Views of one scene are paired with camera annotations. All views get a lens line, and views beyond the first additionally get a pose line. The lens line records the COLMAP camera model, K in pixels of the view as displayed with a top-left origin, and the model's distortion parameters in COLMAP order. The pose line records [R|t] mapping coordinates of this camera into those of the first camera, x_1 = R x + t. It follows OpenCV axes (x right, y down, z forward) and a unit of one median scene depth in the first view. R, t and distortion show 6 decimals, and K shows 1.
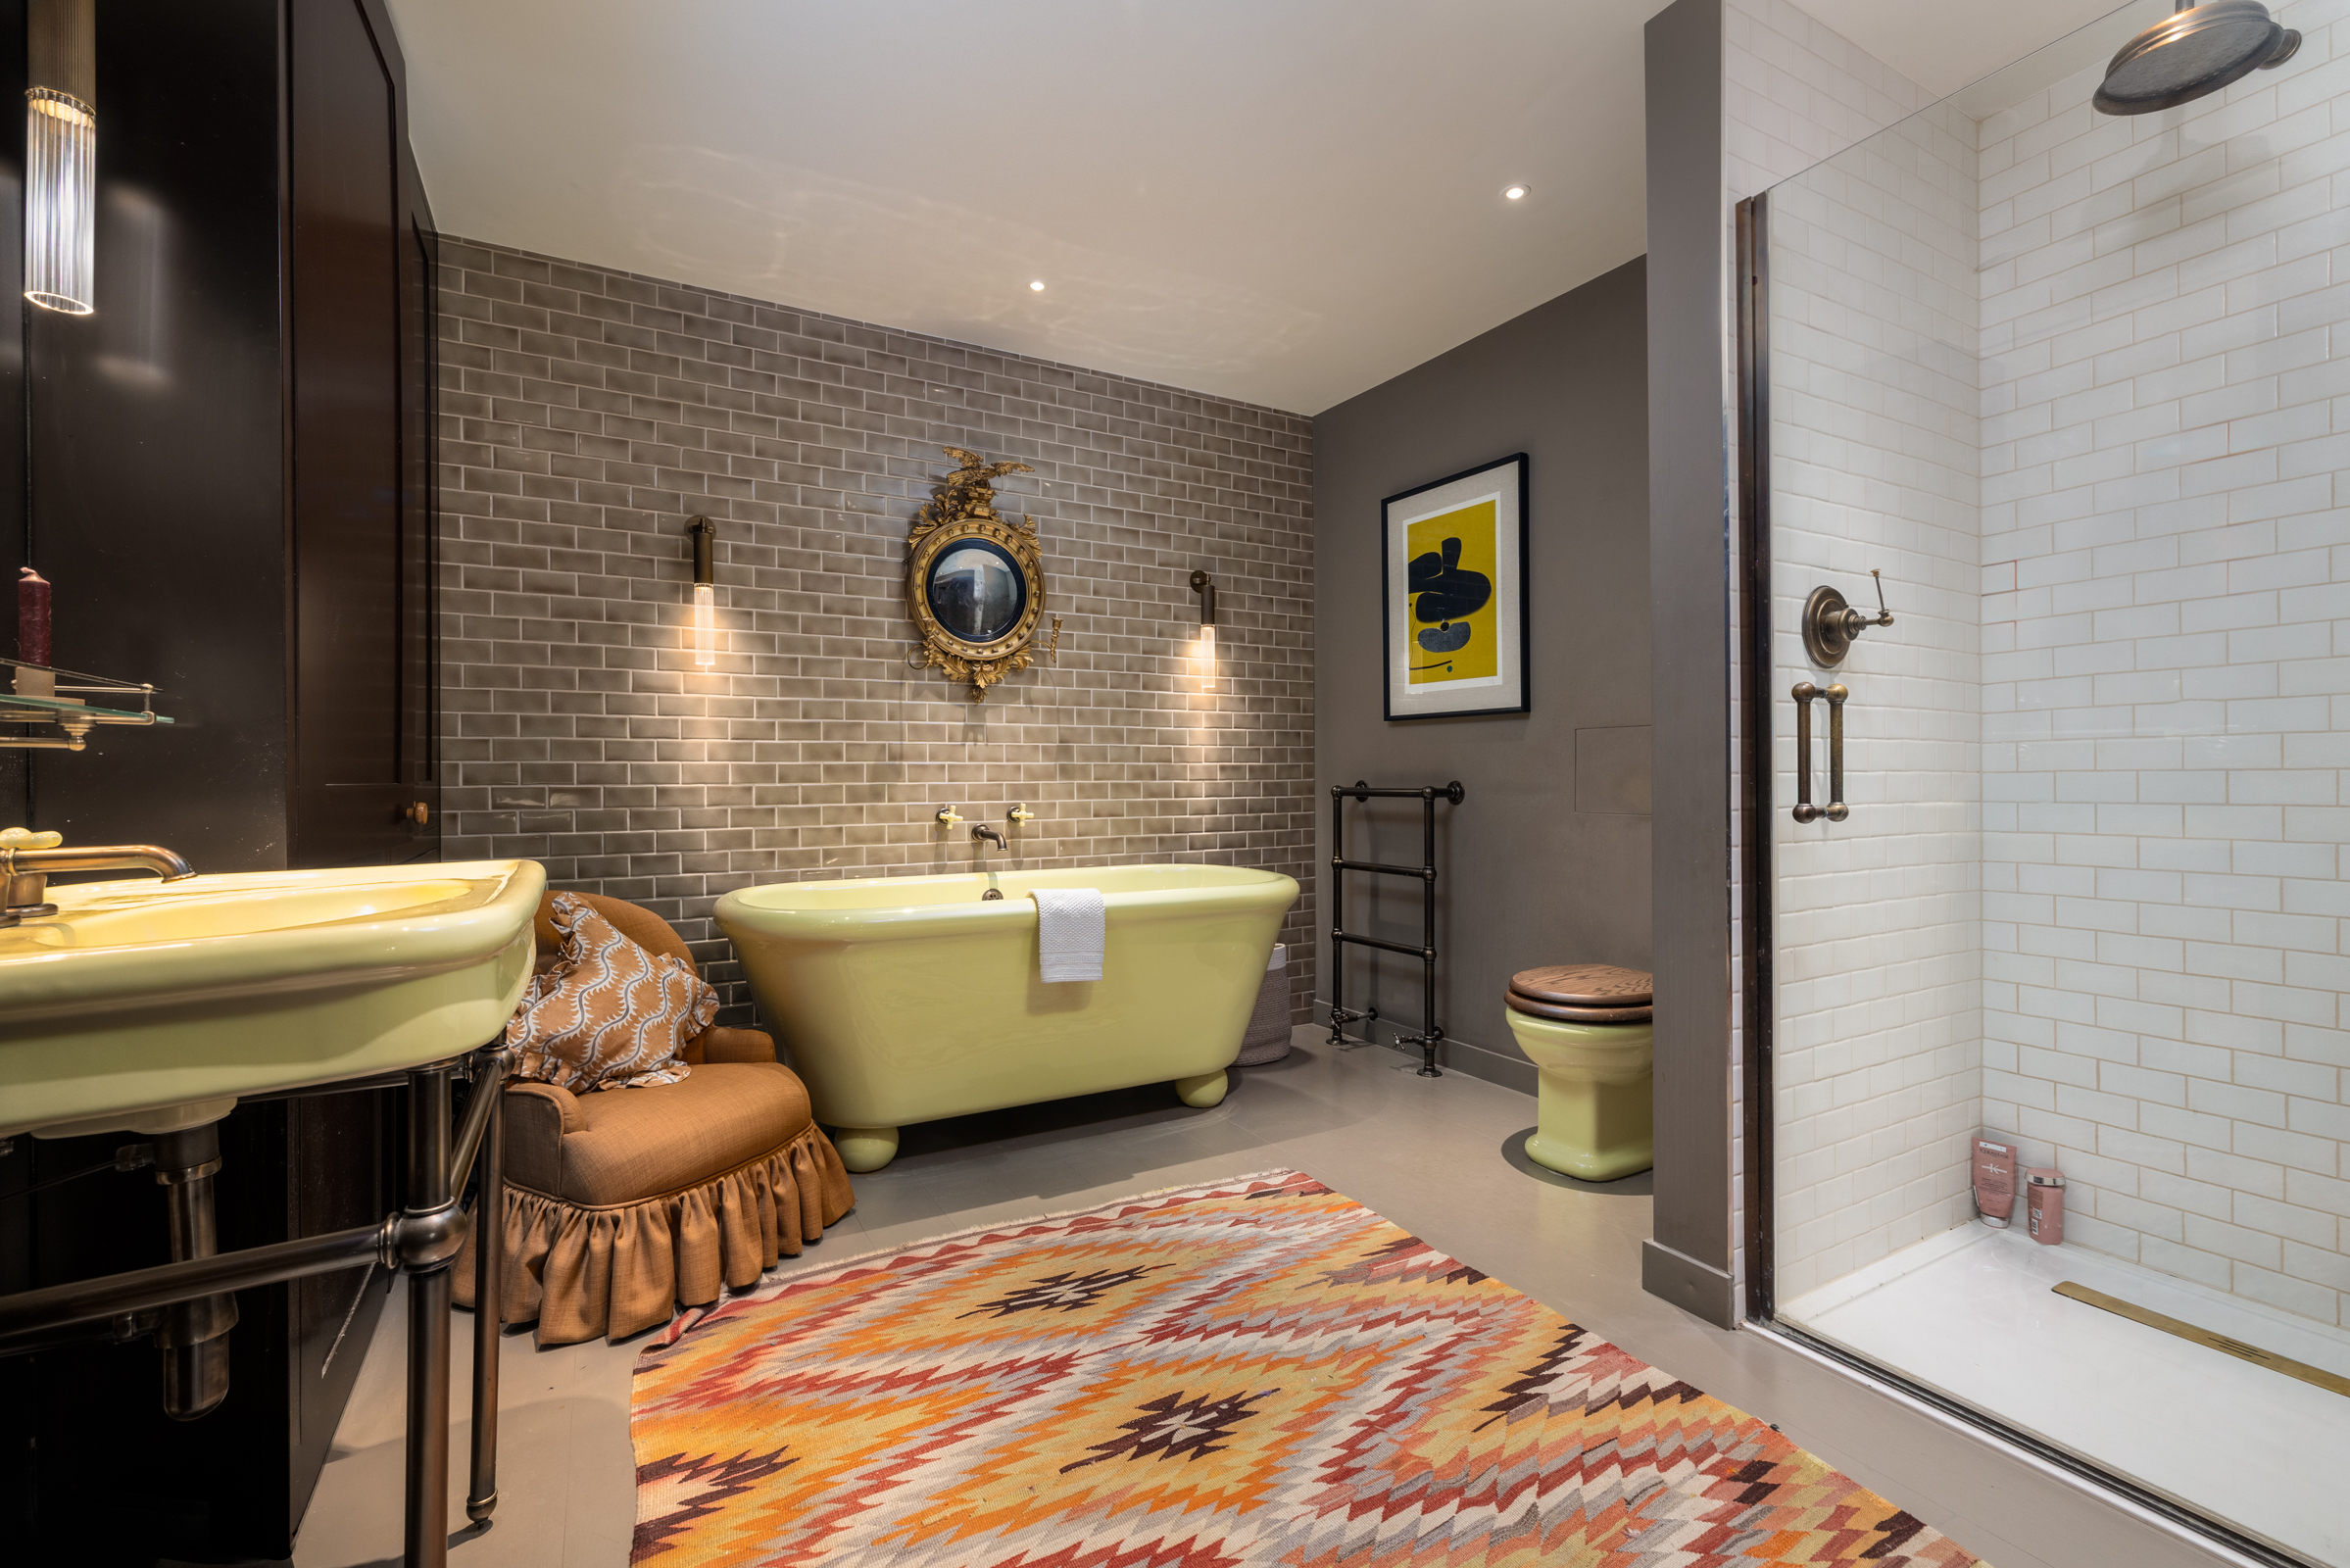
lens RADIAL K [[1019.9, 0, 1174.1], [0, 1019.9, 782.7], [0, 0, 1]] dist [-0.005509, 0.000142]
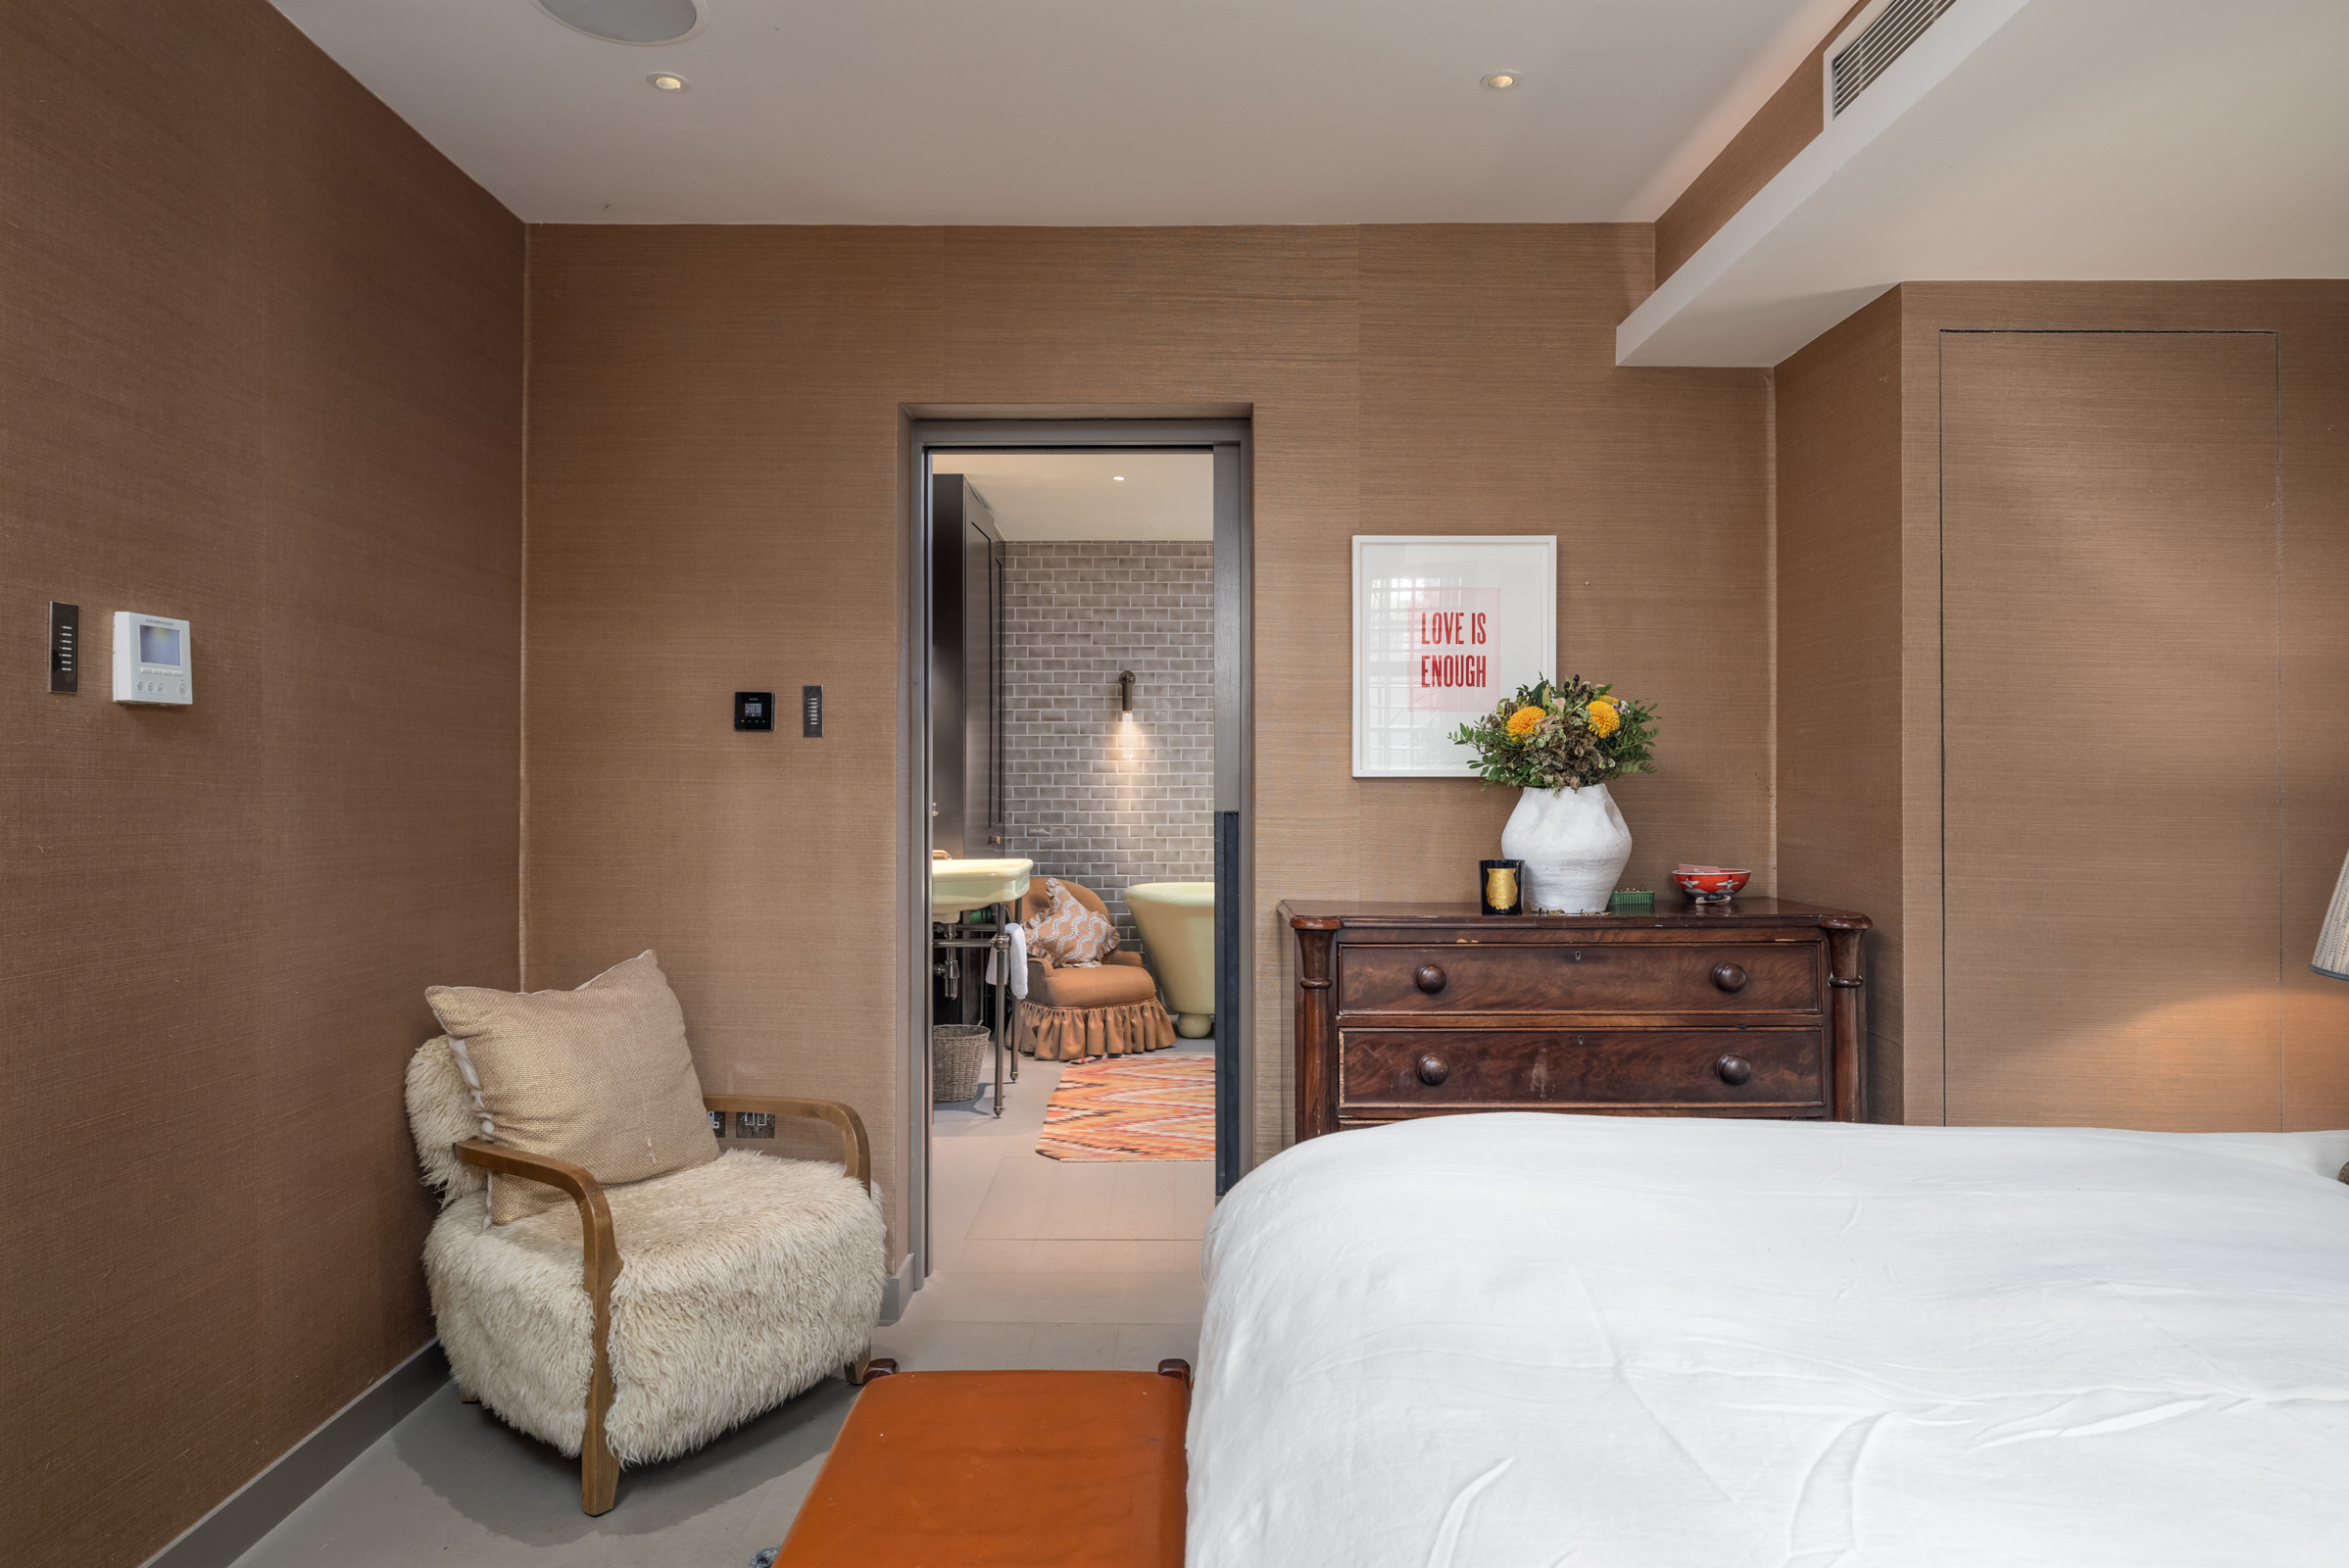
lens RADIAL K [[1405.1, 0, 1175.2], [0, 1405.1, 786.0], [0, 0, 1]] dist [0.003812, 0.000175]
pose [[0.874651, 0.004040, -0.484736, 0.869491], [-0.006075, 0.999978, -0.002628, -0.064736], [0.484715, 0.005243, 0.874656, -1.197265]]
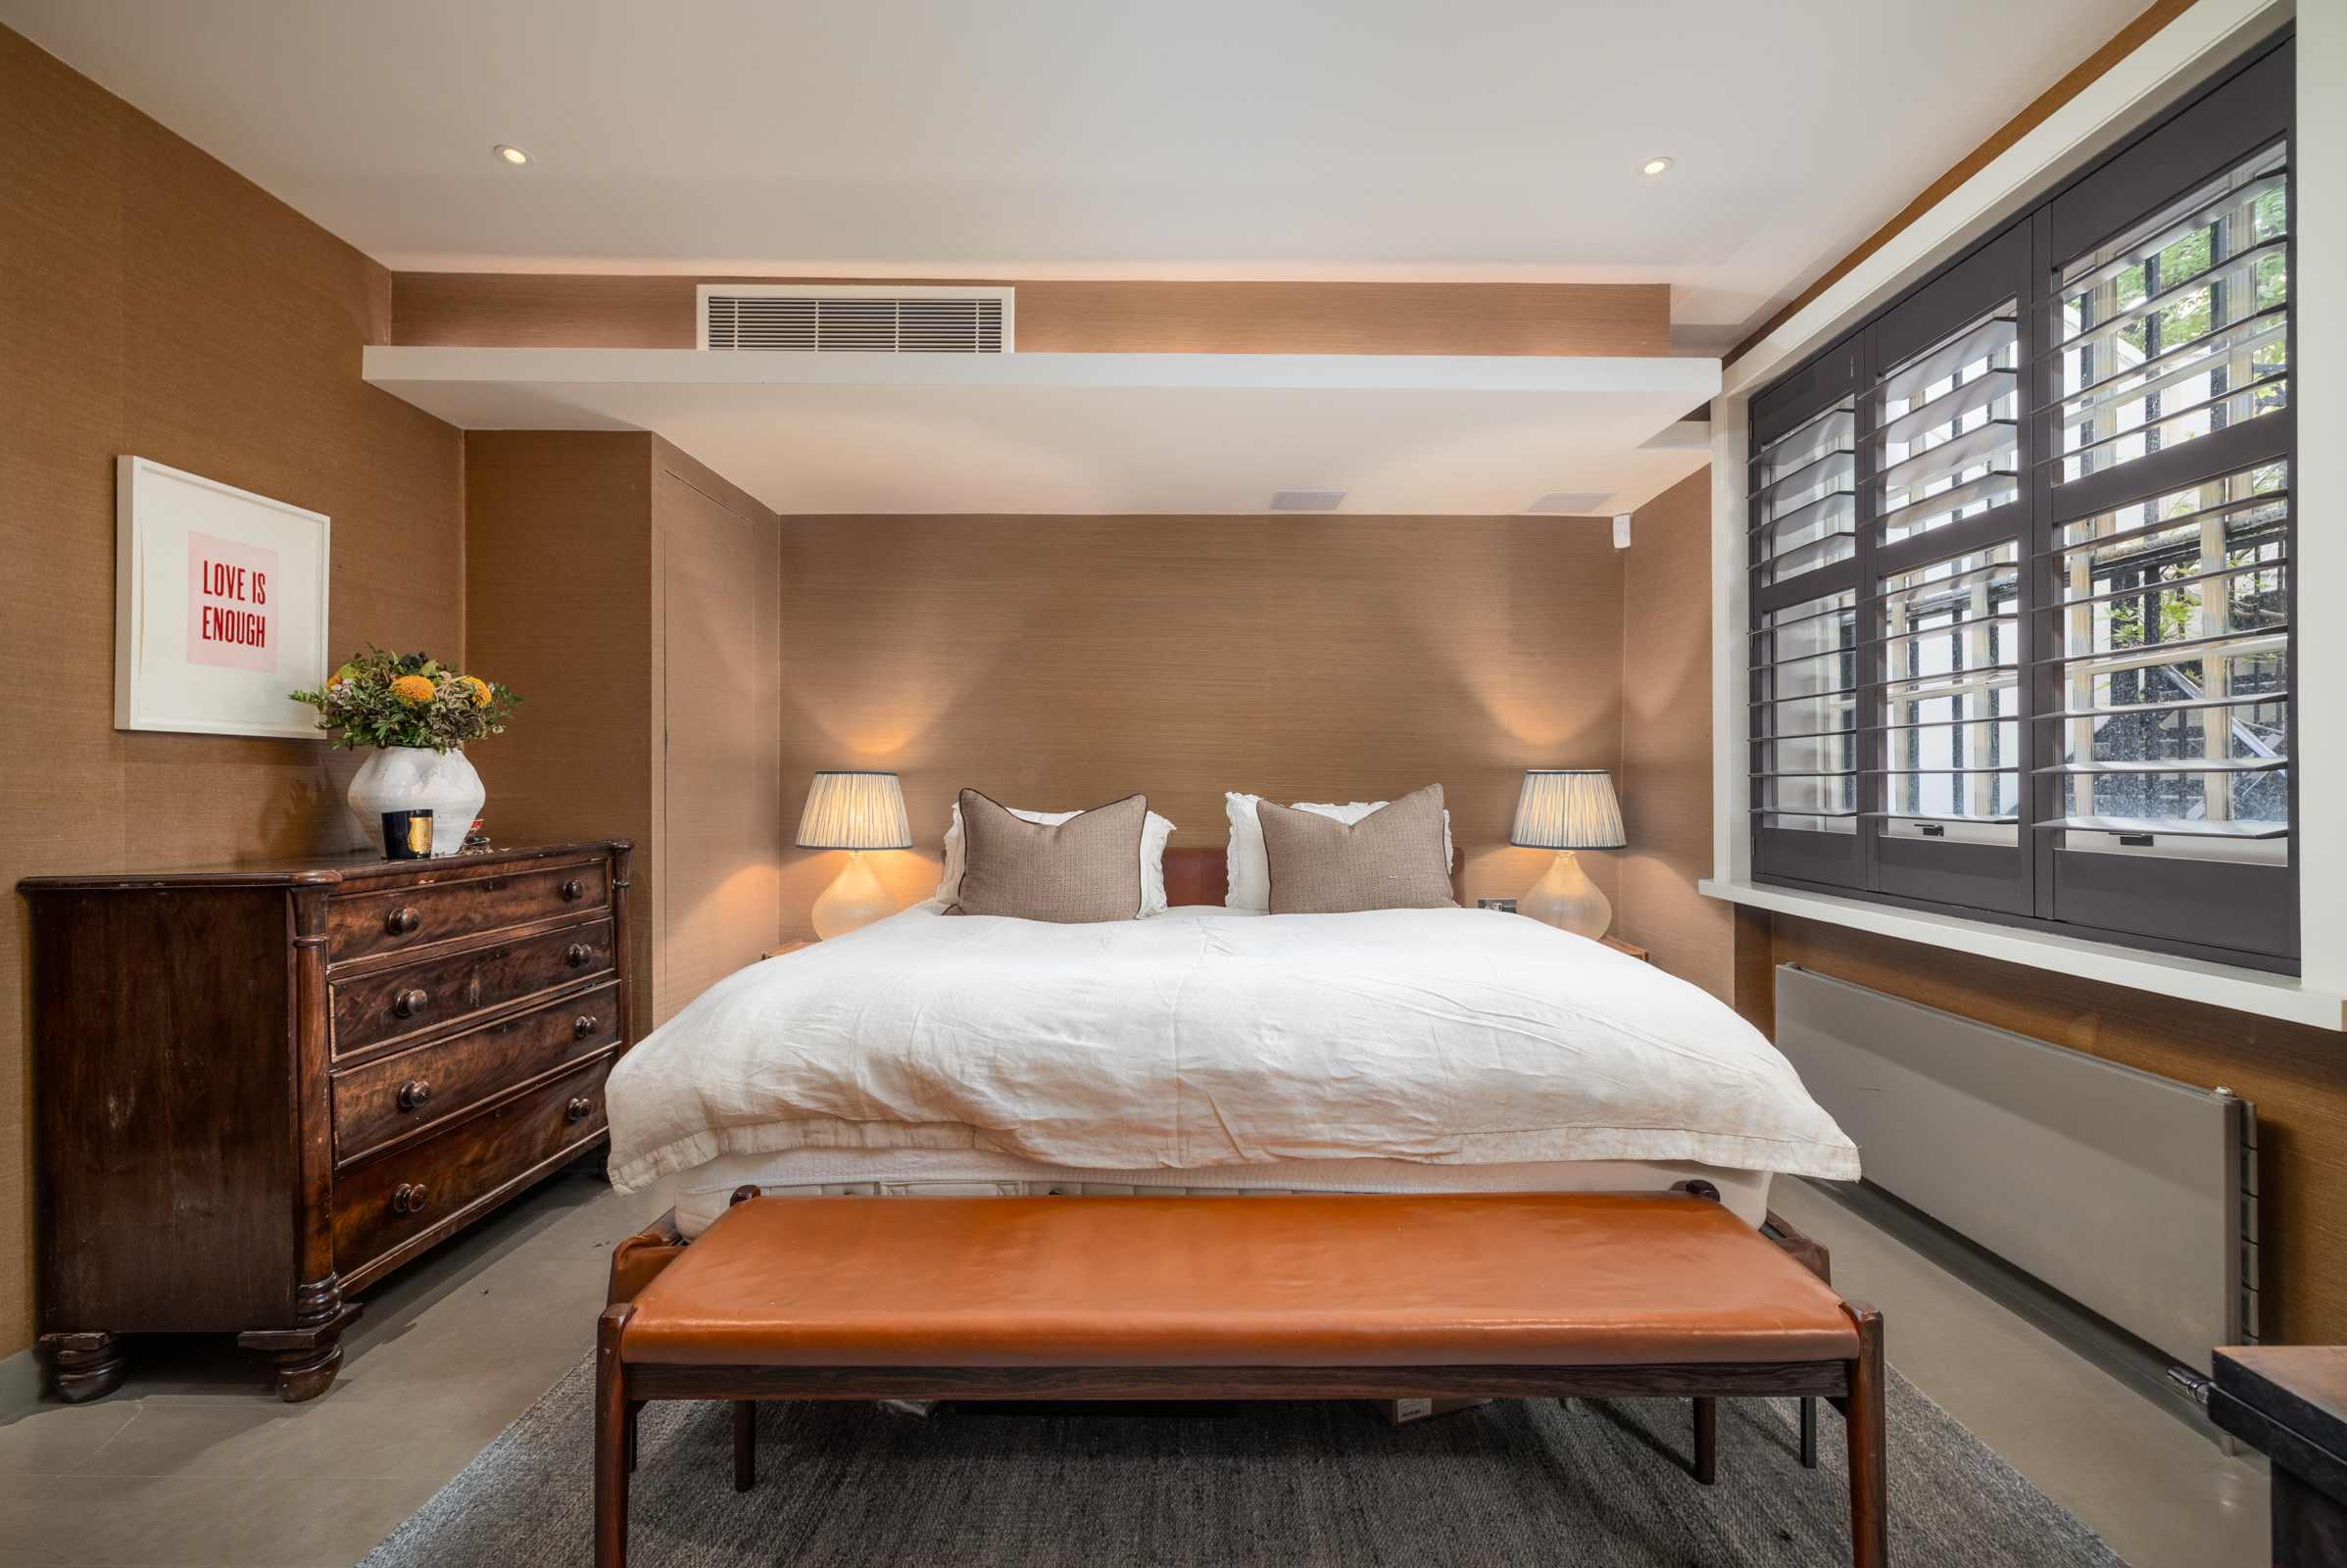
lens RADIAL K [[1018.6, 0, 1177.8], [0, 1018.6, 780.0], [0, 0, 1]] dist [-0.005509, 0.000142]
pose [[0.493031, 0.008874, 0.869966, -0.805922], [0.000069, 0.999948, -0.010239, 0.014814], [-0.870012, 0.005108, 0.493005, -1.059649]]
